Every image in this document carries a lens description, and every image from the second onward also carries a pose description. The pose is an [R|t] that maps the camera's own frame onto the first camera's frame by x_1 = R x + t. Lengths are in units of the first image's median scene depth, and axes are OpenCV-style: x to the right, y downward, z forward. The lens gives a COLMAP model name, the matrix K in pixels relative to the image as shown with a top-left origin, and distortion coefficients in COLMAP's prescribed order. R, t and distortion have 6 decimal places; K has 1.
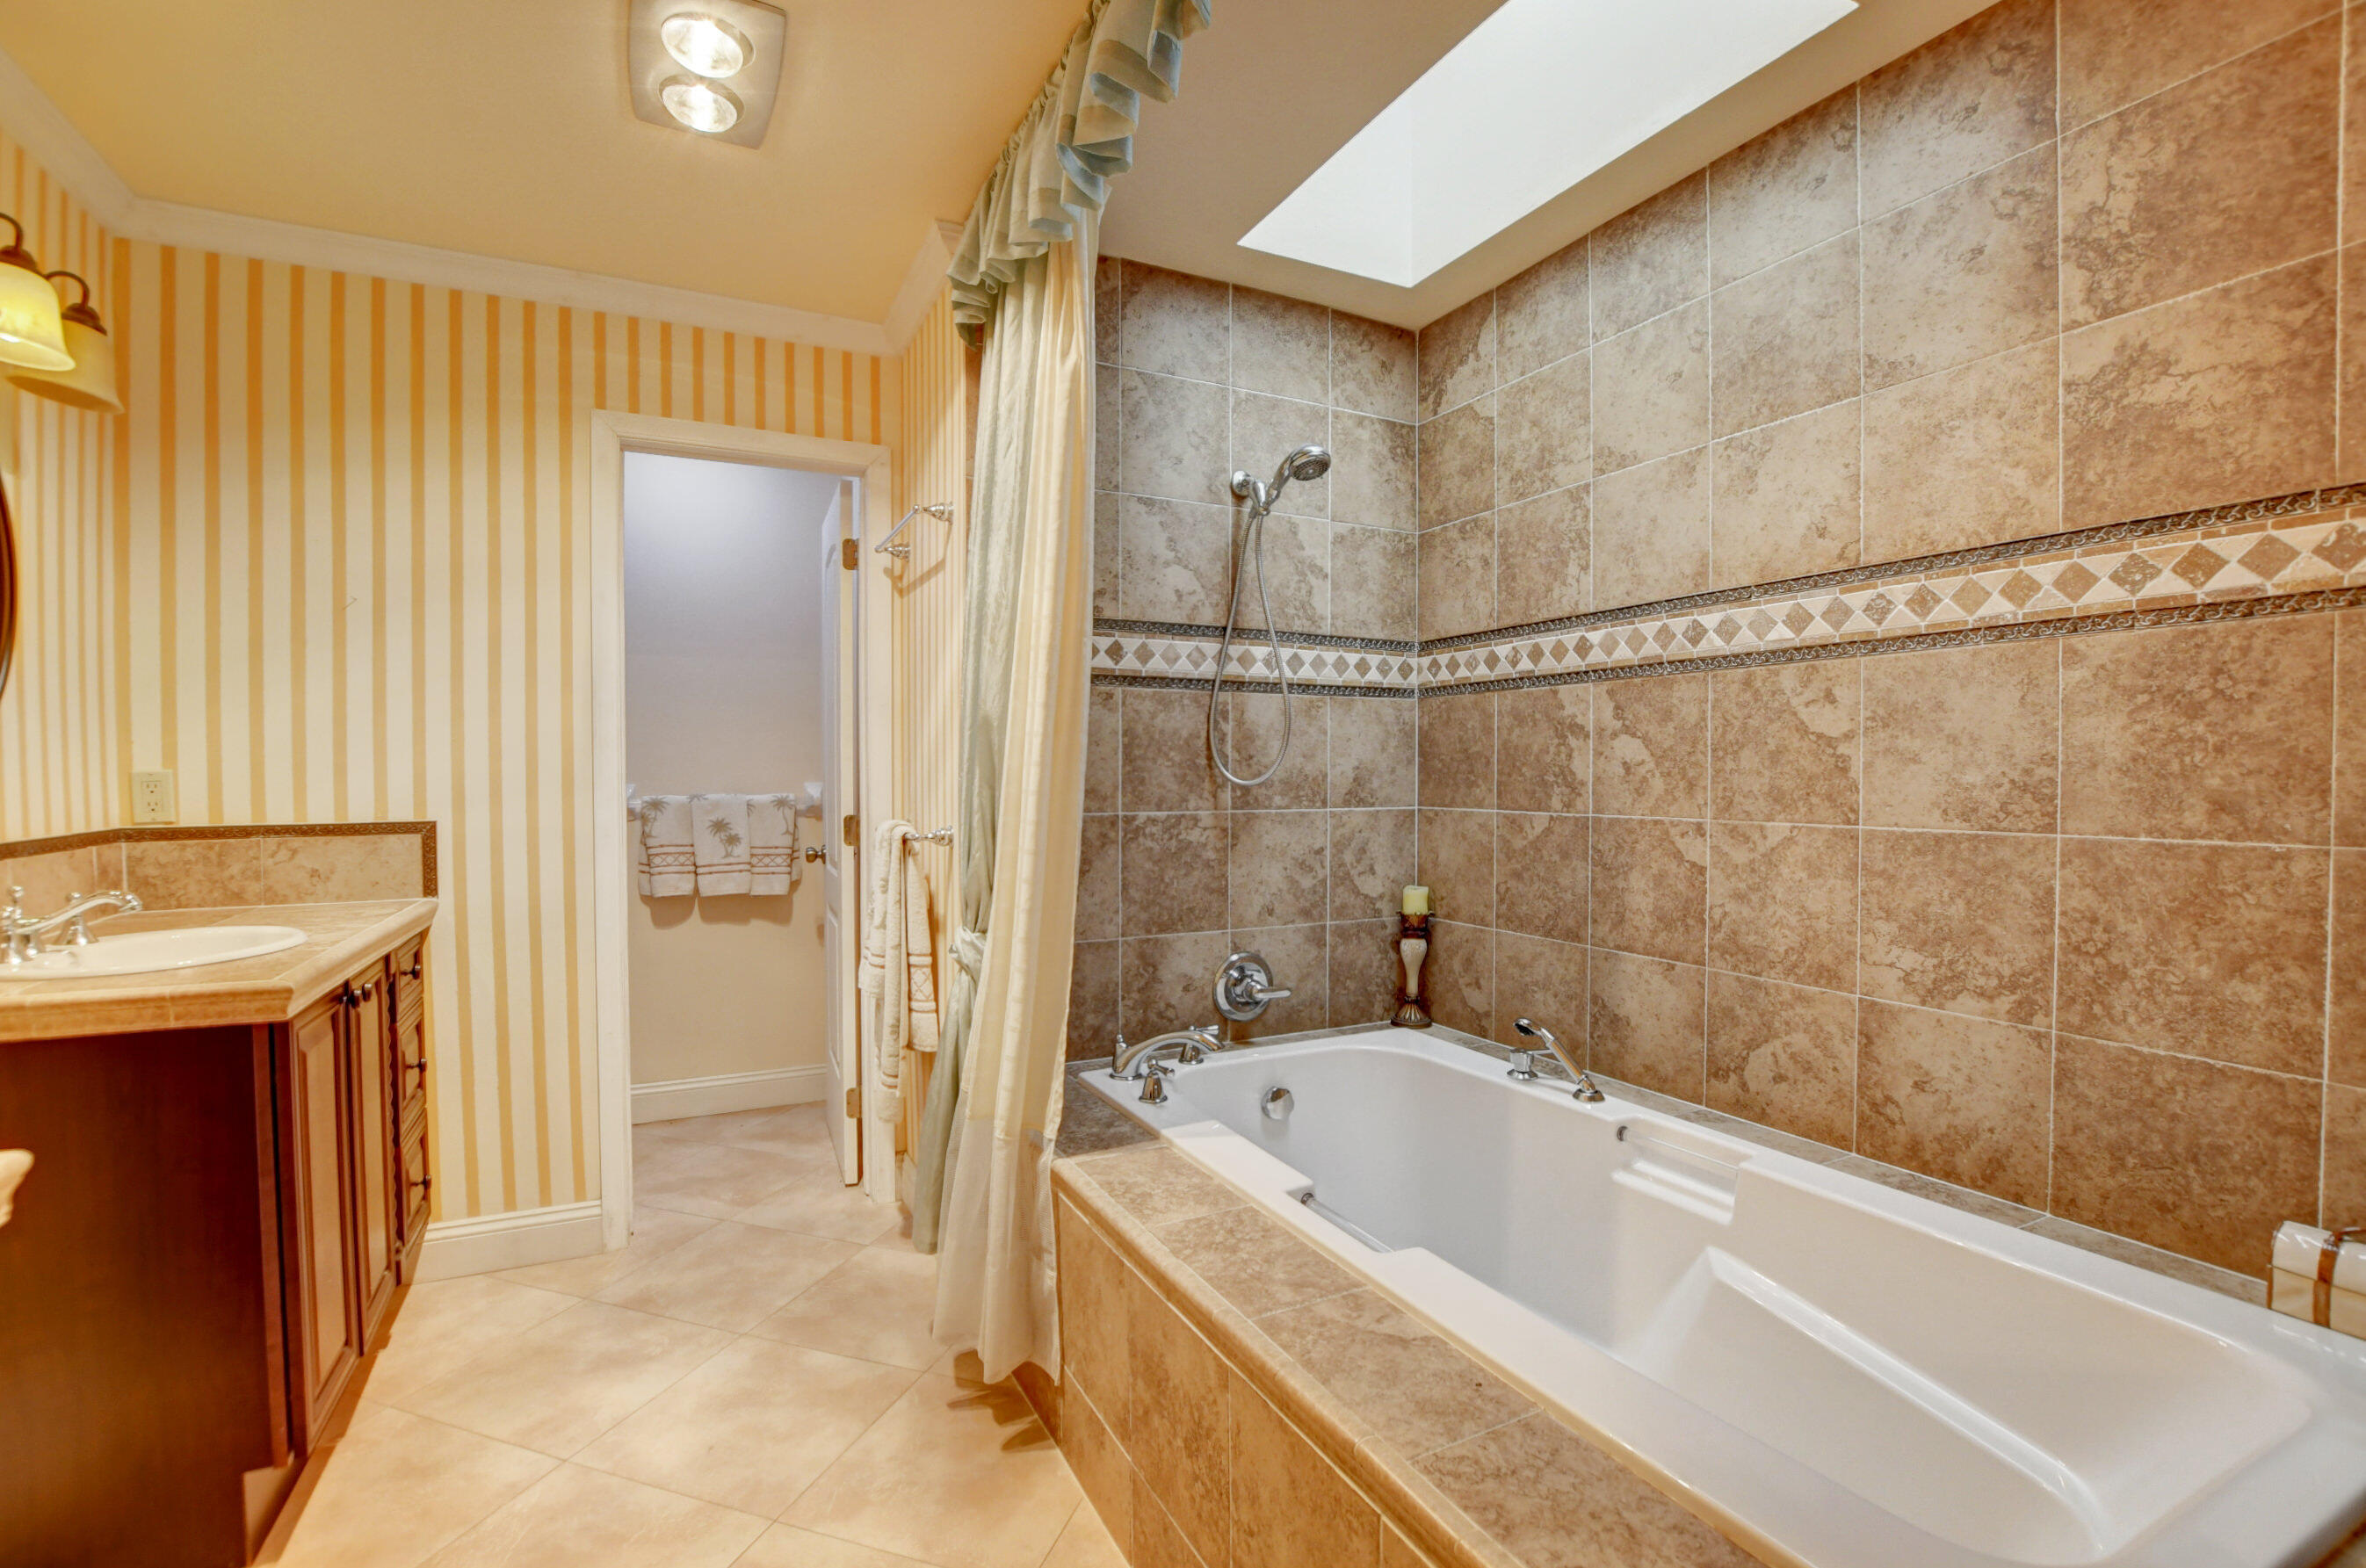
lens RADIAL K [[1051.6, 0, 1183.8], [0, 1051.6, 791.8], [0, 0, 1]] dist [-0.032953, 0.005722]
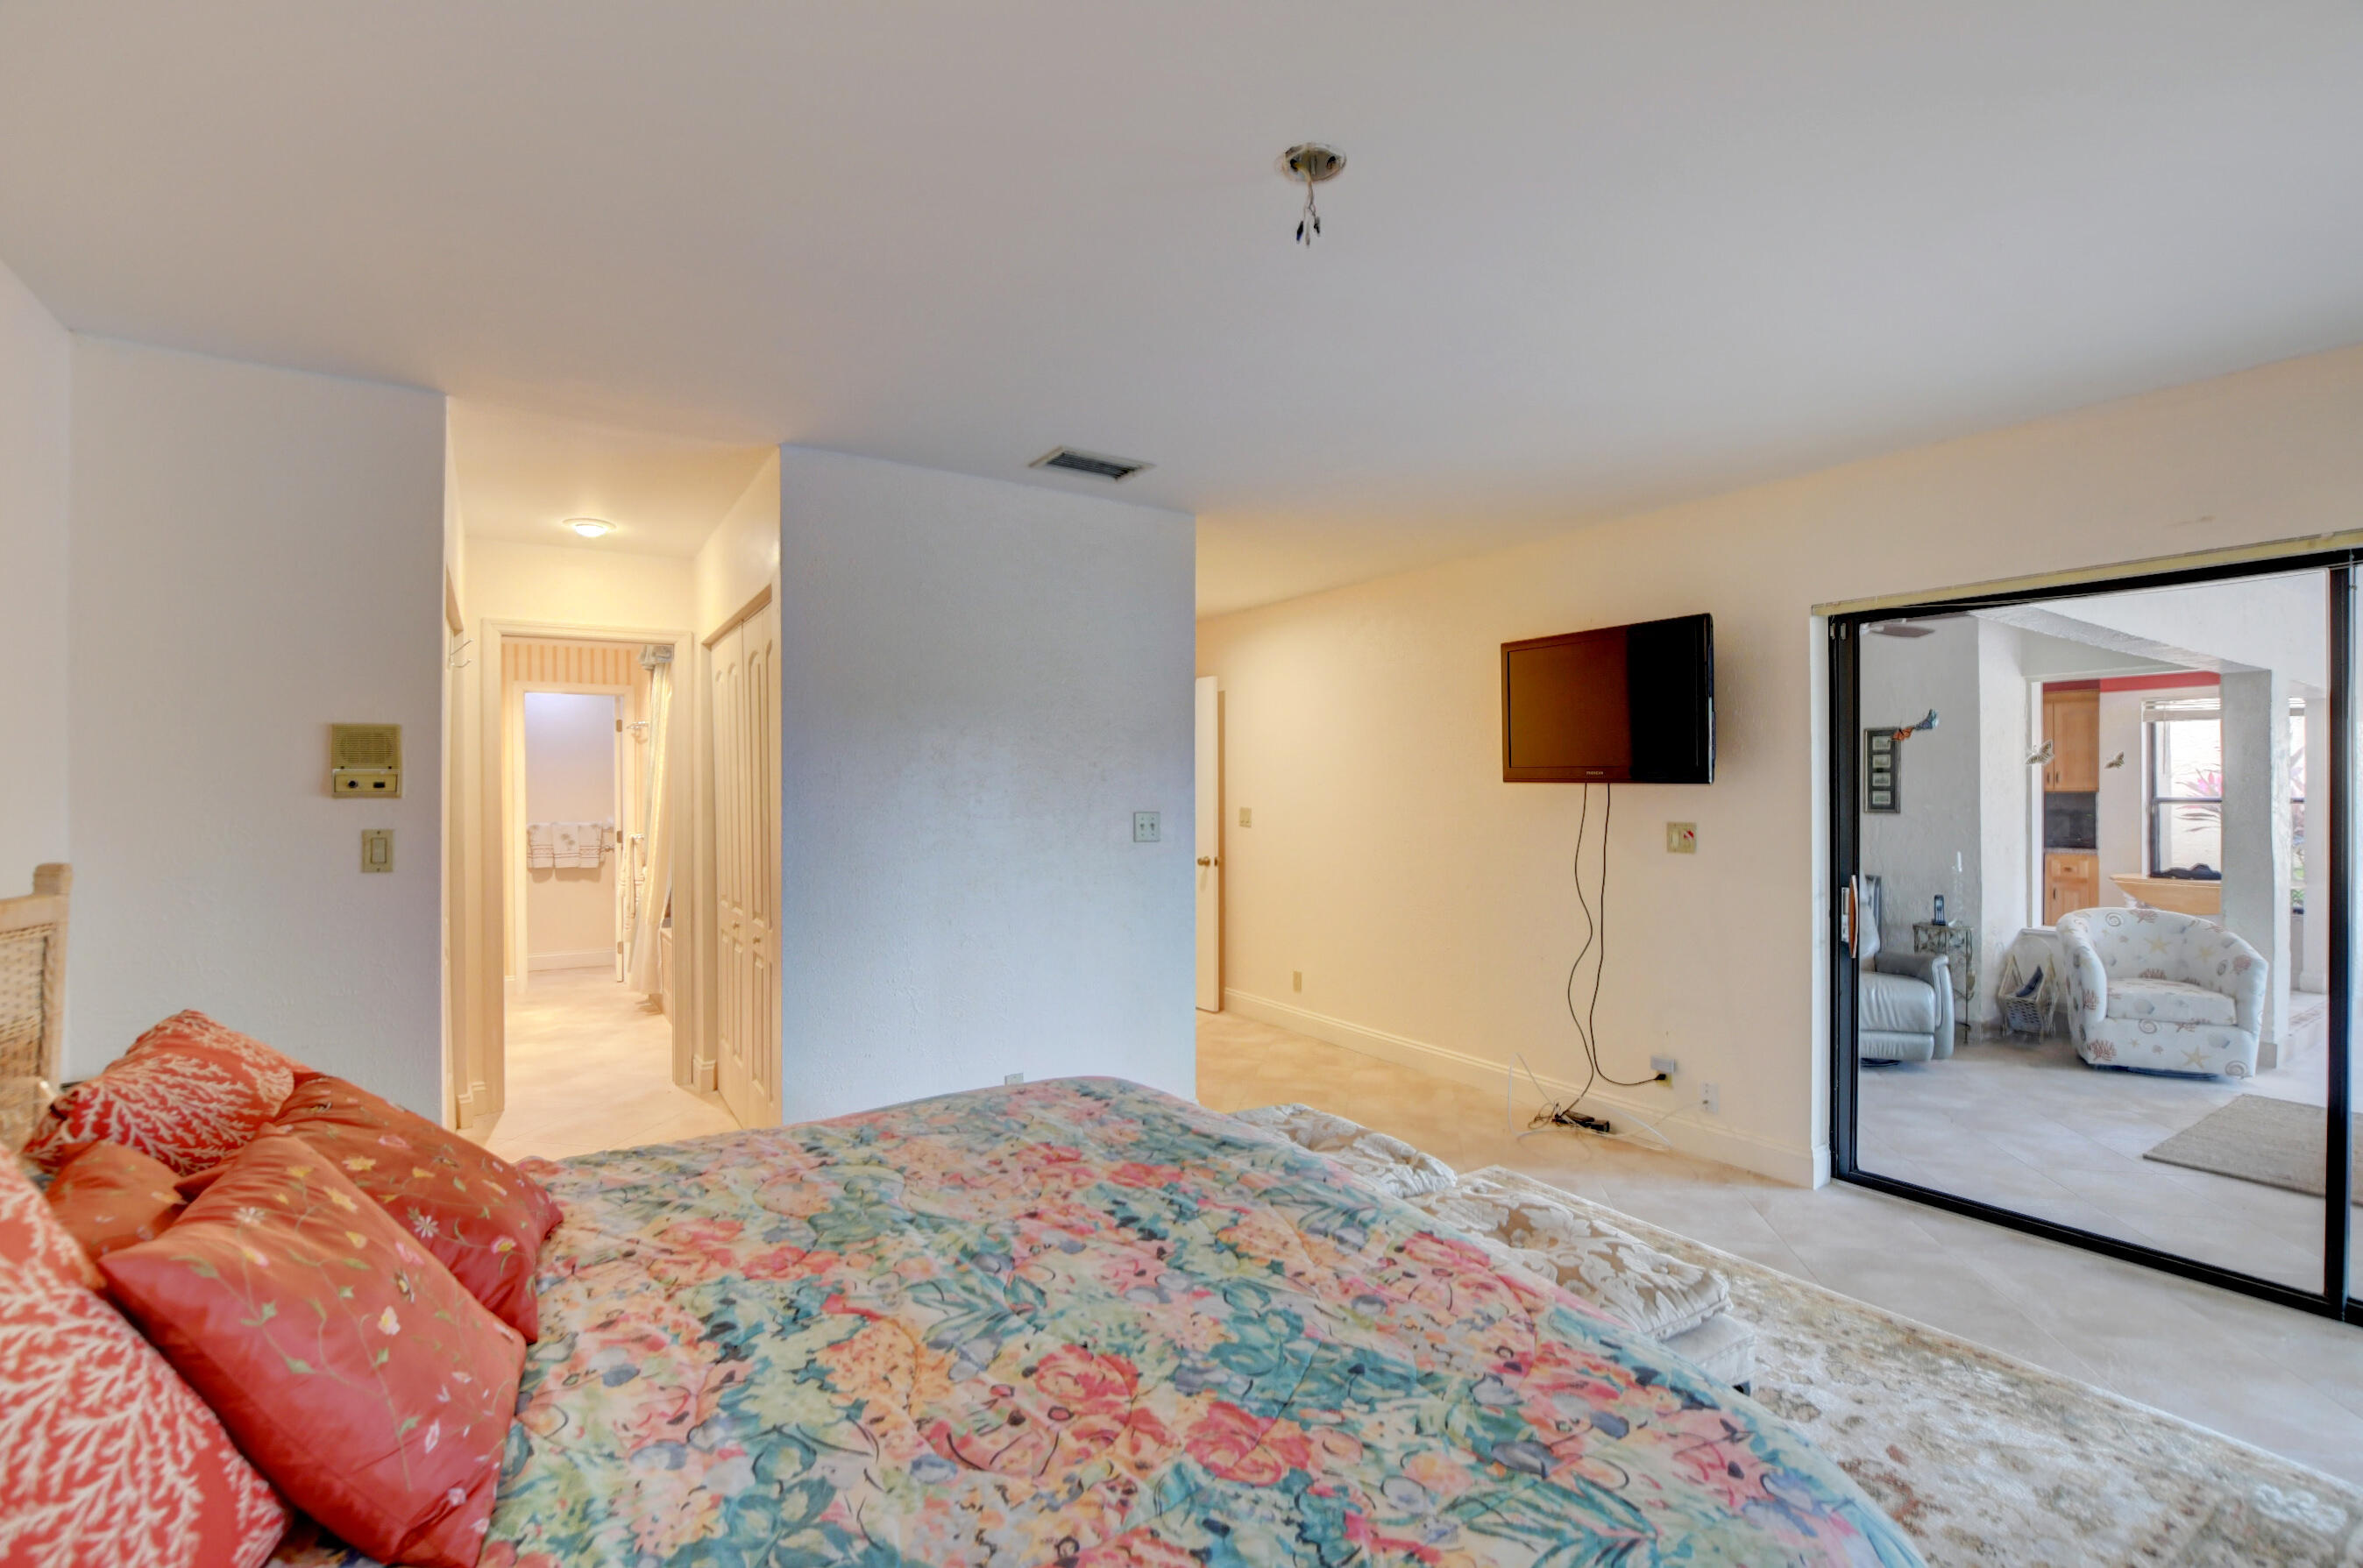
lens RADIAL K [[1038.7, 0, 1174.2], [0, 1038.7, 784.5], [0, 0, 1]] dist [-0.028510, 0.000294]
pose [[0.994358, -0.004323, 0.105991, 1.048820], [0.006266, 0.999818, -0.018007, -0.051738], [-0.105894, 0.018569, 0.994204, -2.249570]]
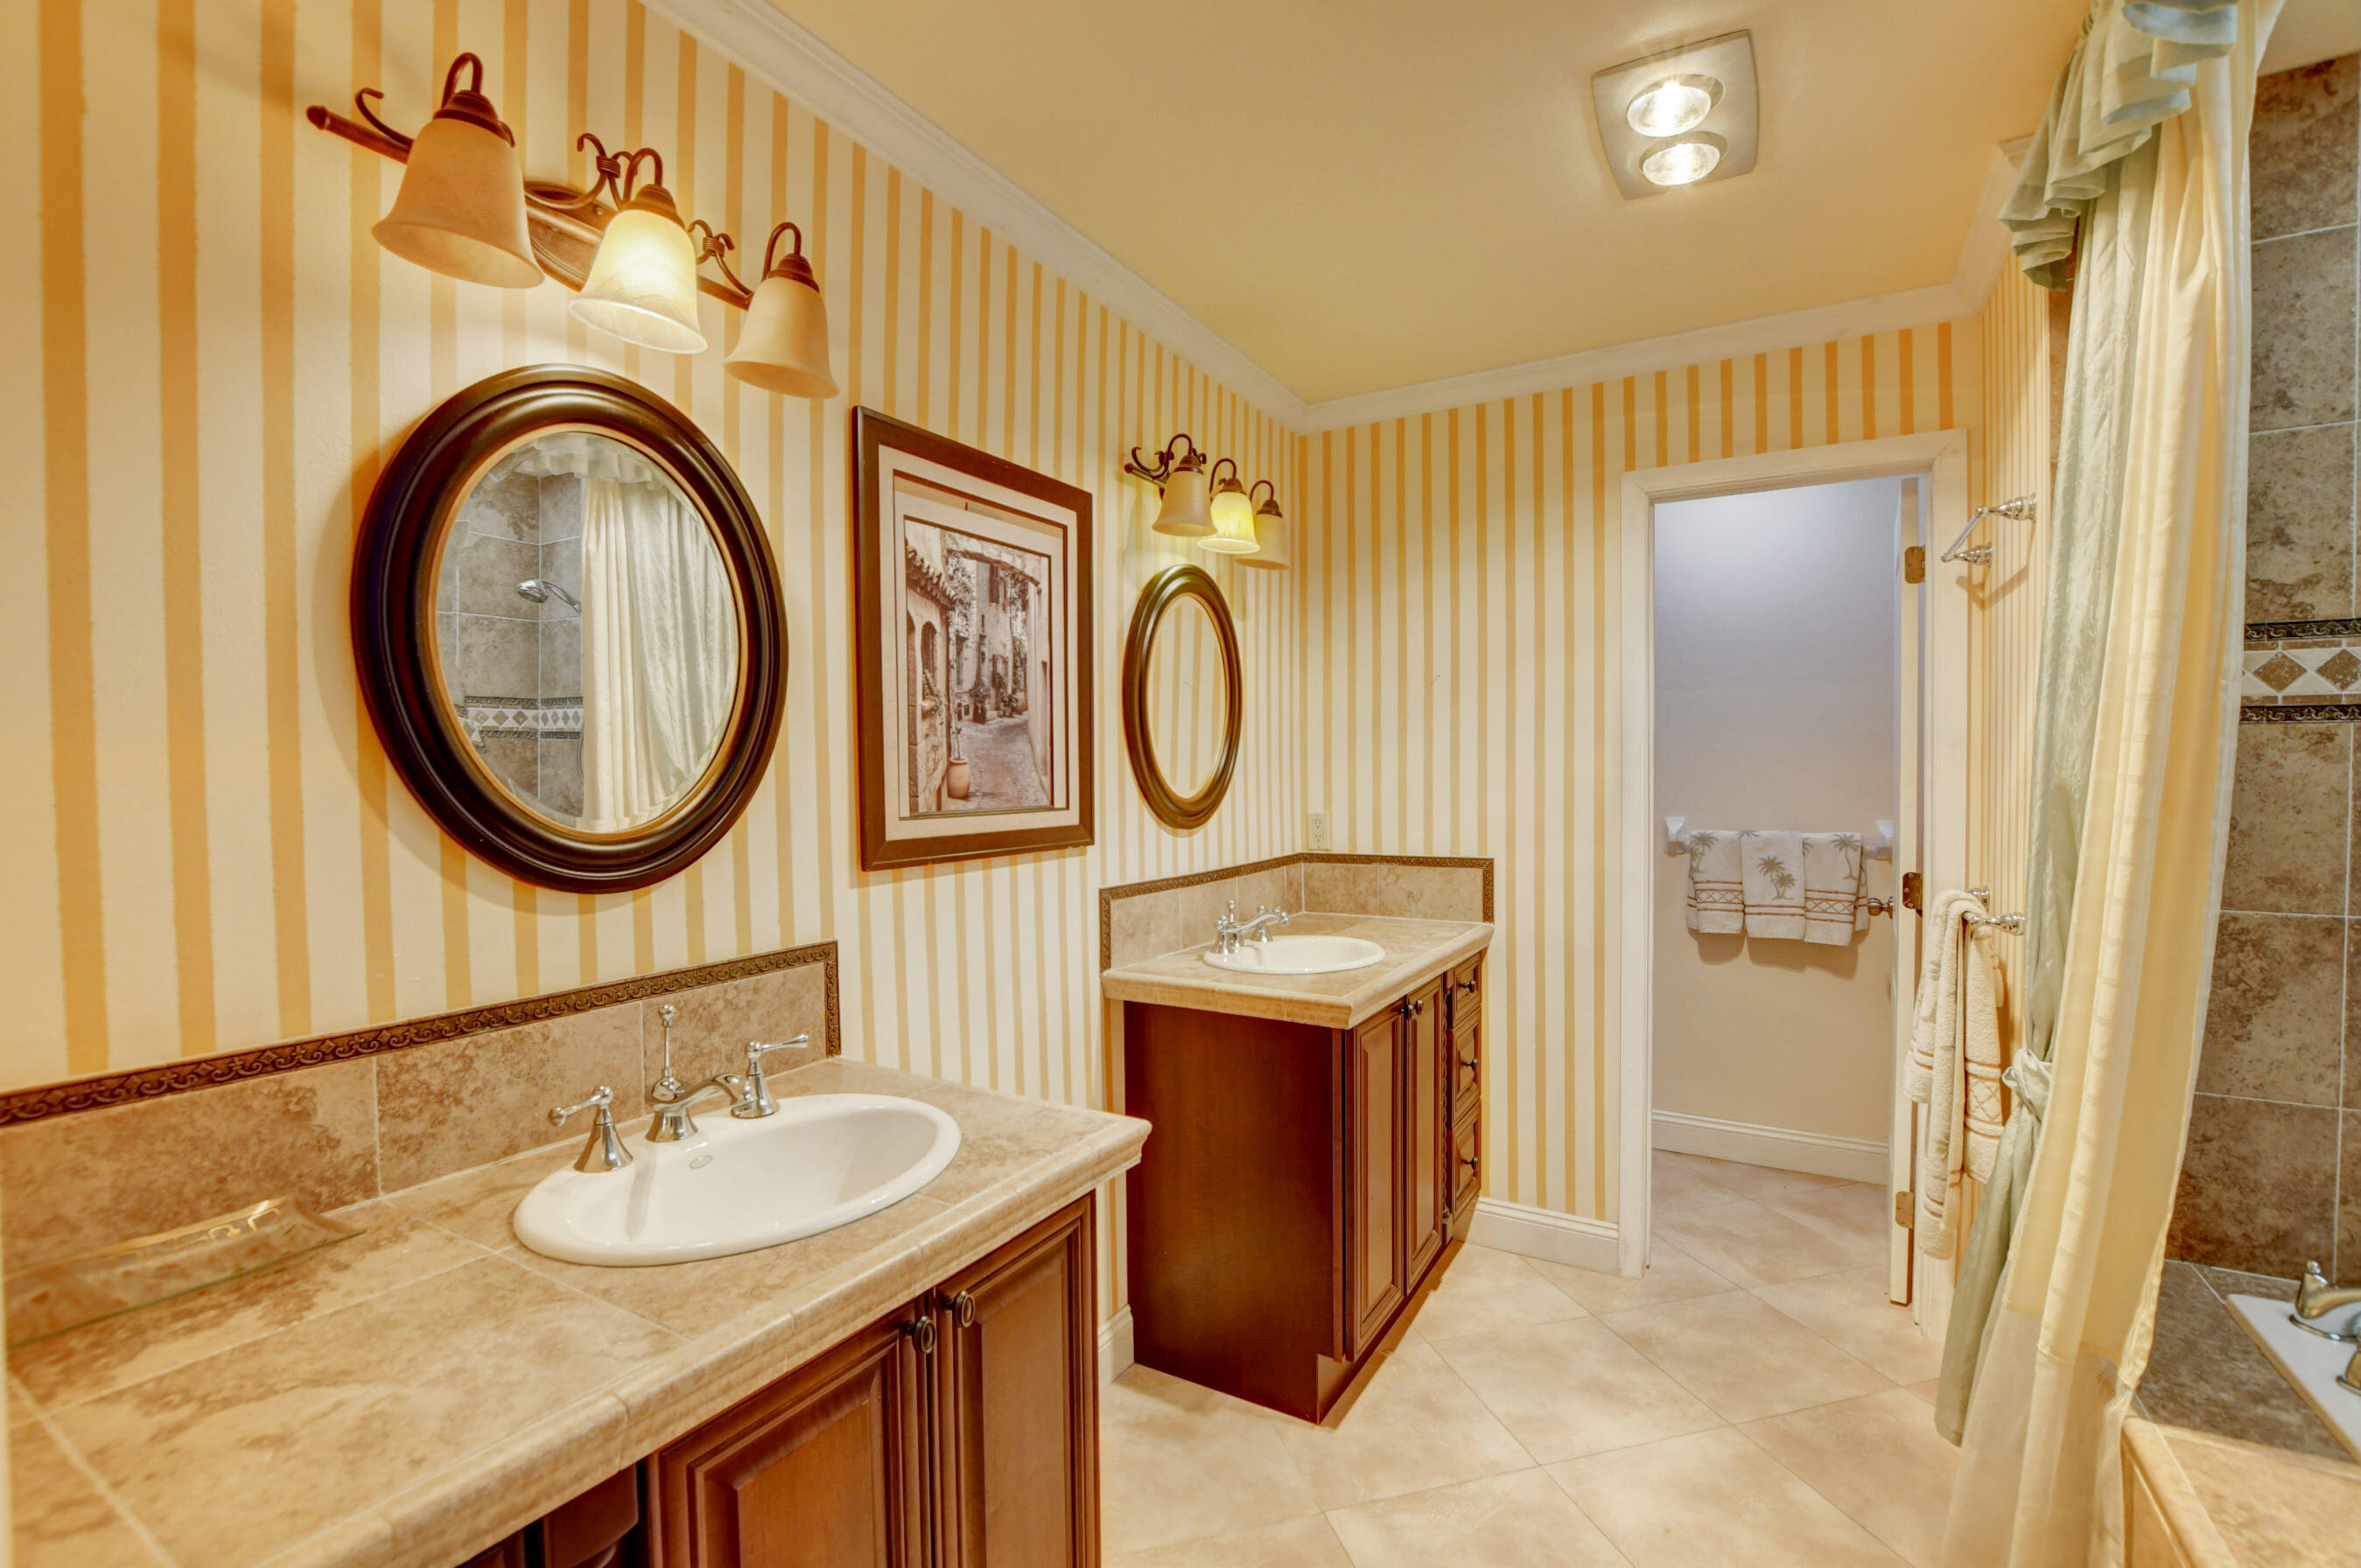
lens RADIAL K [[1046.1, 0, 1170.2], [0, 1046.1, 791.3], [0, 0, 1]] dist [-0.030966, 0.004168]
pose [[0.538705, 0.017652, -0.842310, 0.087047], [-0.010767, 0.999843, 0.014068, -0.070482], [0.842426, 0.001491, 0.538810, 0.064239]]
